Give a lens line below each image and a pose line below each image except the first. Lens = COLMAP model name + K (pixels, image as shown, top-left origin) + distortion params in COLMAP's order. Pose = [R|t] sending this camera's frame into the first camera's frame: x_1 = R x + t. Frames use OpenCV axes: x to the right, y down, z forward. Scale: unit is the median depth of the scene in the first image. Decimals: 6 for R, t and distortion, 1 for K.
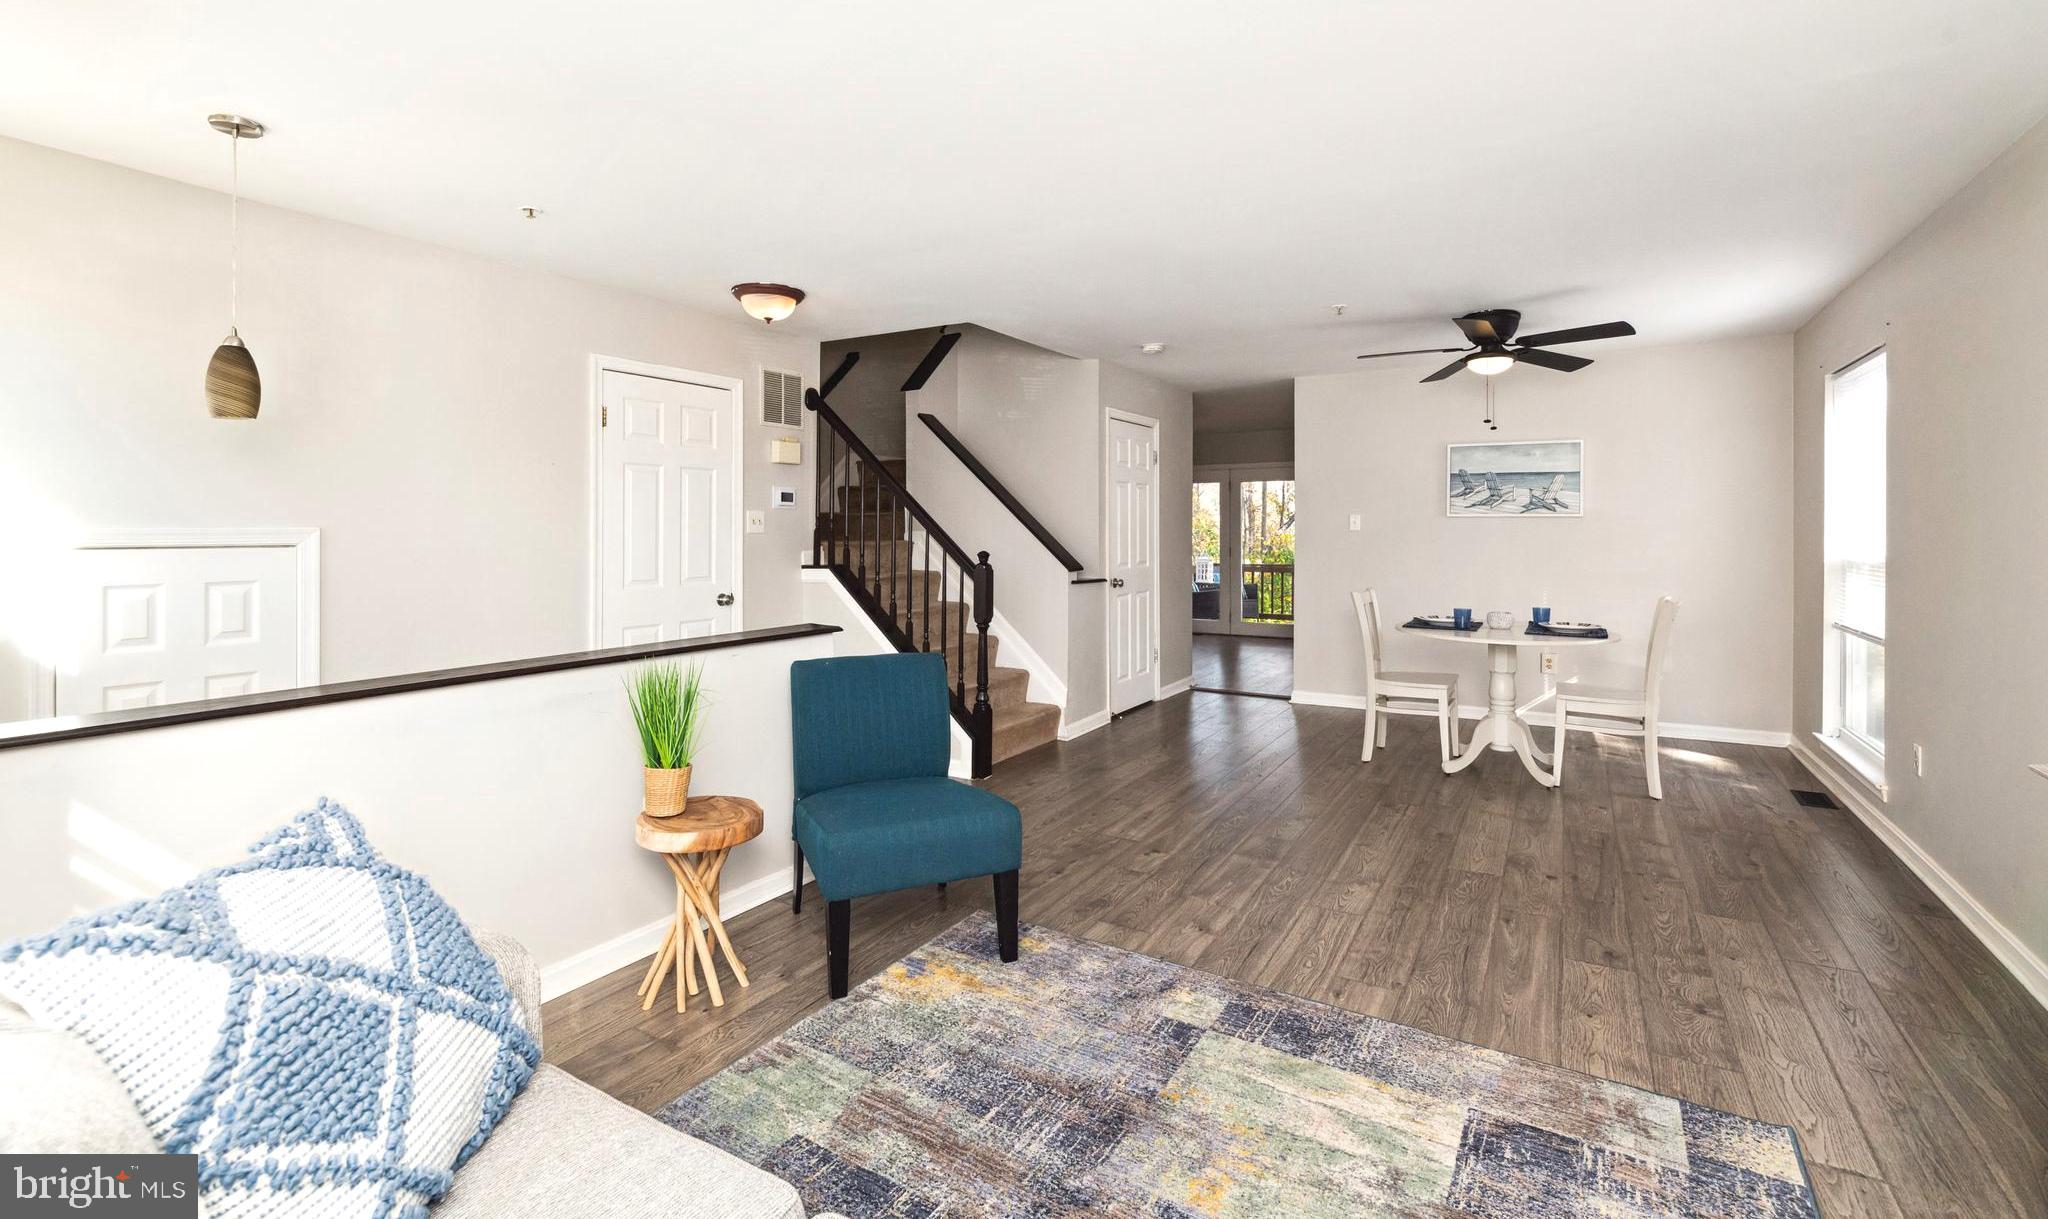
lens RADIAL K [[903.8, 0, 1025.3], [0, 903.8, 533.1], [0, 0, 1]] dist [-0.019394, -0.000078]
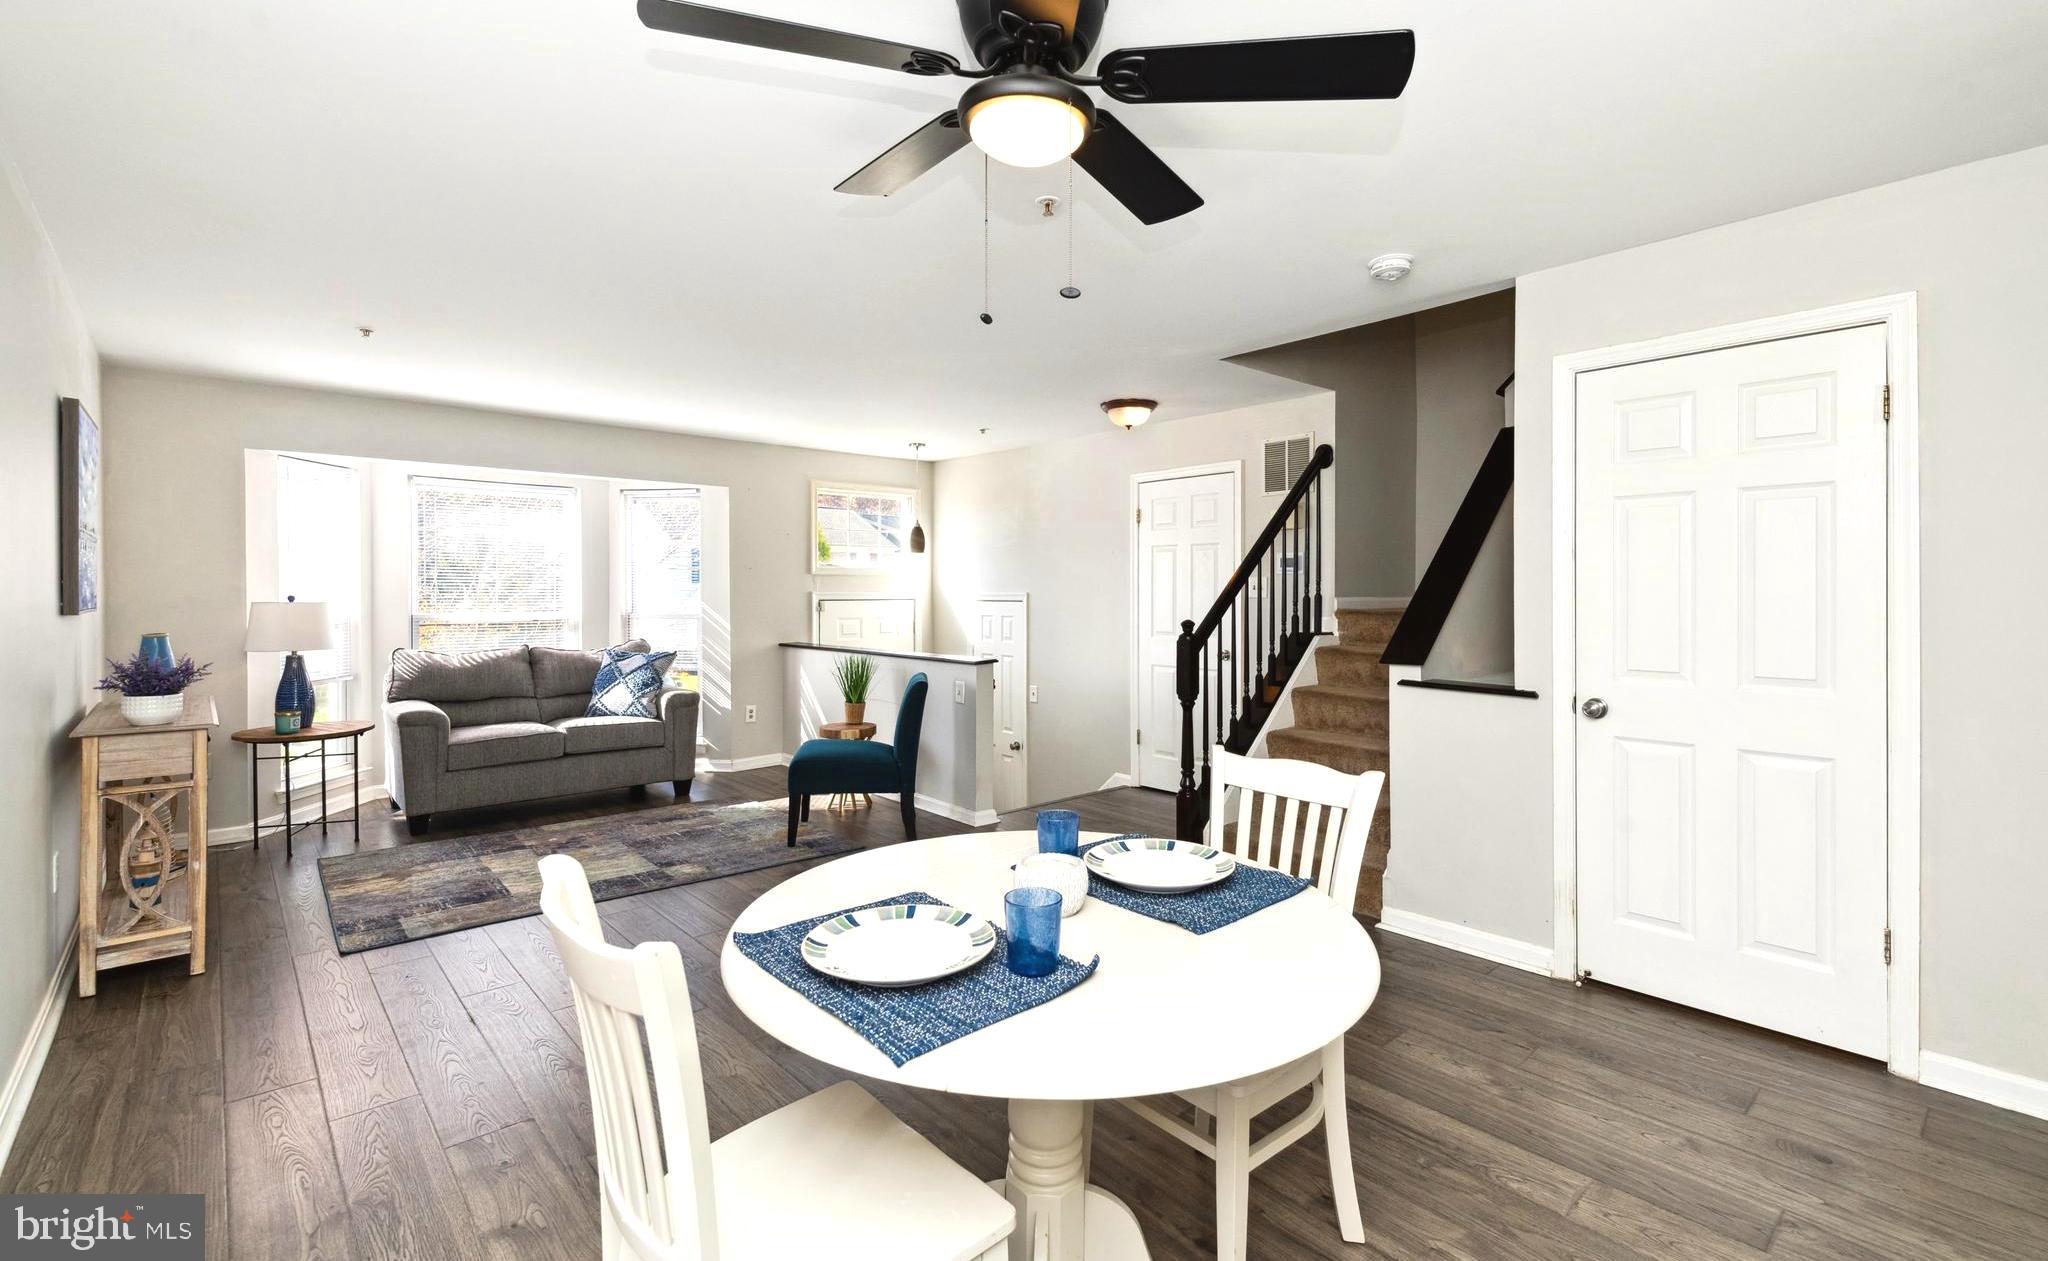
lens RADIAL K [[901.5, 0, 1026.0], [0, 901.5, 593.1], [0, 0, 1]] dist [0.014083, -0.000337]
pose [[-0.292773, 0.002933, -0.956177, 0.966388], [-0.002532, 0.999989, 0.003843, -0.010679], [0.956179, 0.003546, -0.292762, 1.244105]]
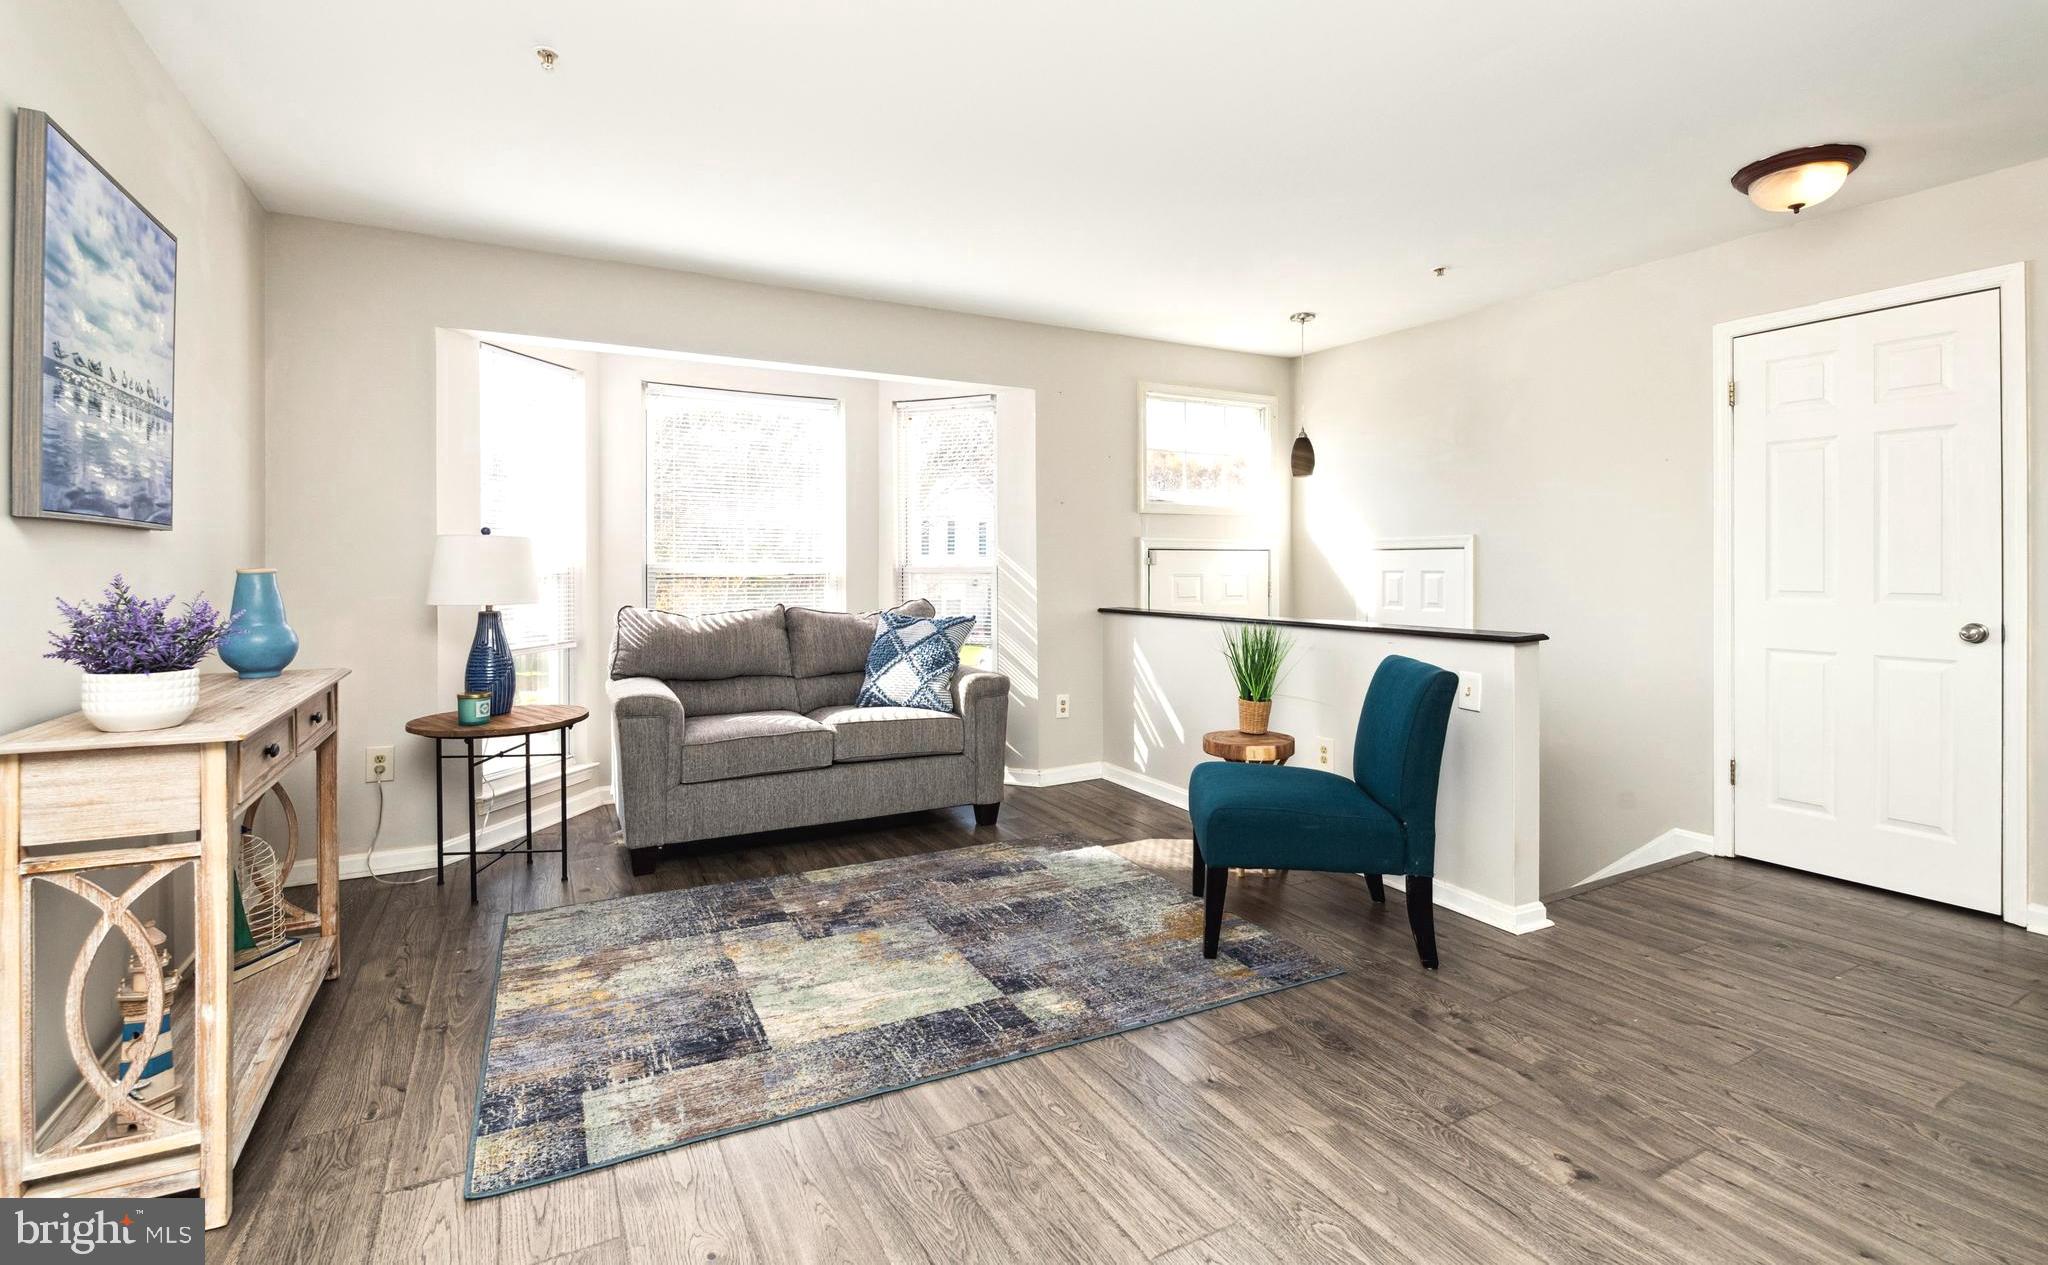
lens RADIAL K [[923.2, 0, 1025.8], [0, 923.2, 565.0], [0, 0, 1]] dist [0.000189, 0.000258]
pose [[-0.506797, -0.000475, -0.862065, 0.613860], [-0.001354, 0.999999, 0.000246, 0.031528], [0.862064, 0.001292, -0.506797, 0.863143]]
